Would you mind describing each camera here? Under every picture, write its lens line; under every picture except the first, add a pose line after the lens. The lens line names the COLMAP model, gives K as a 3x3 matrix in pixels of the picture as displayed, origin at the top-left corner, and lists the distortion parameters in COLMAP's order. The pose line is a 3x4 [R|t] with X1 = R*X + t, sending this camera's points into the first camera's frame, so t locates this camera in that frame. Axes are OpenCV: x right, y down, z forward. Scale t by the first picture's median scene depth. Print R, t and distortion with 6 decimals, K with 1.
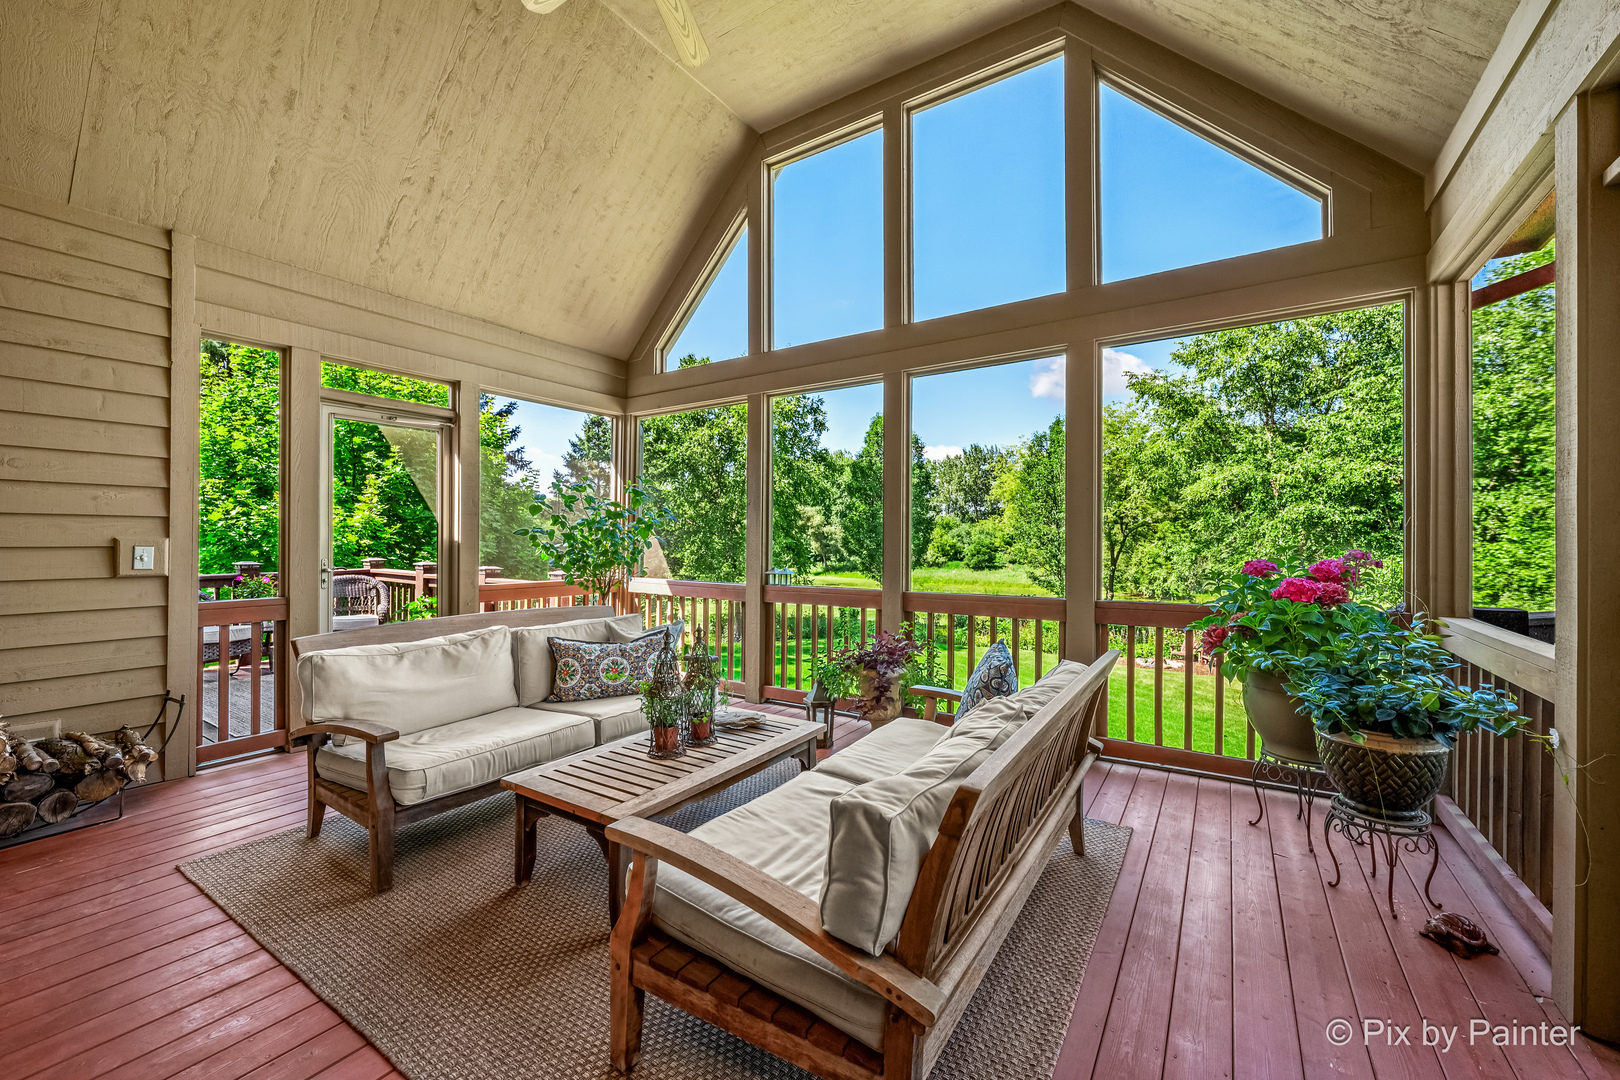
lens RADIAL K [[658.6, 0, 807.3], [0, 658.6, 527.4], [0, 0, 1]] dist [0.002397, -0.000104]
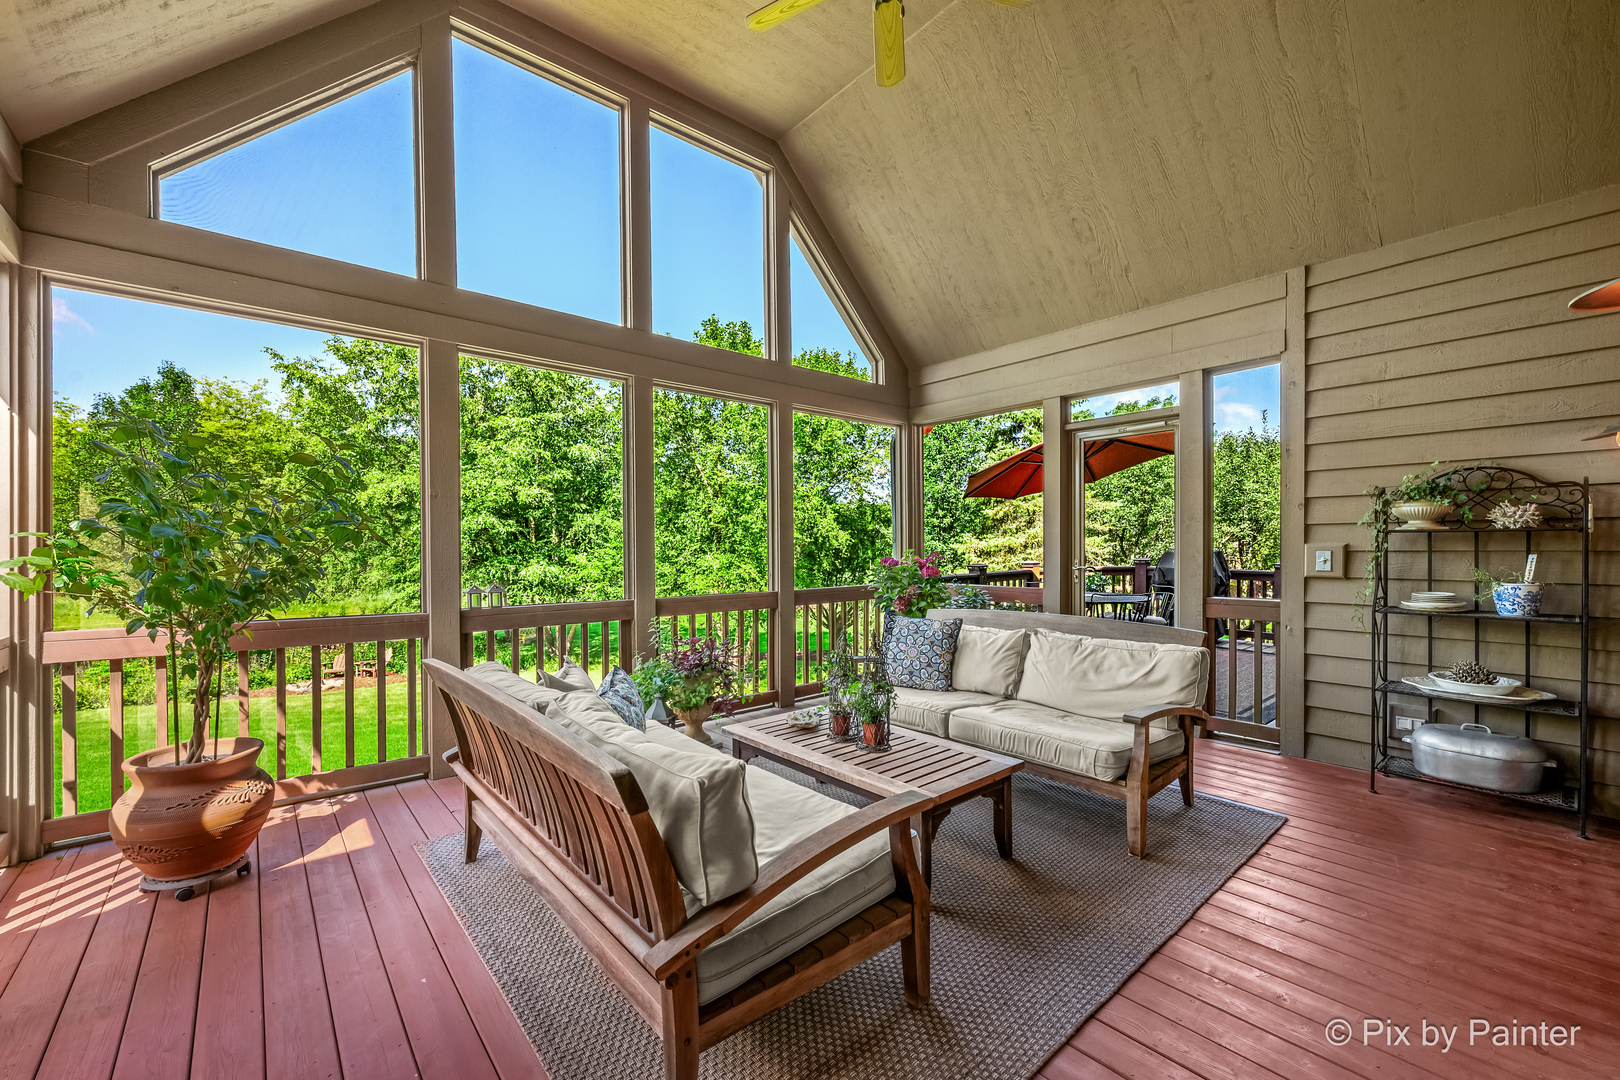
lens RADIAL K [[658.6, 0, 824.2], [0, 658.6, 541.0], [0, 0, 1]] dist [0.002397, -0.000104]
pose [[0.270646, 0.010553, 0.962621, -1.104967], [-0.017594, 0.999827, -0.006014, 0.017090], [-0.962518, -0.015309, 0.270785, 0.698355]]
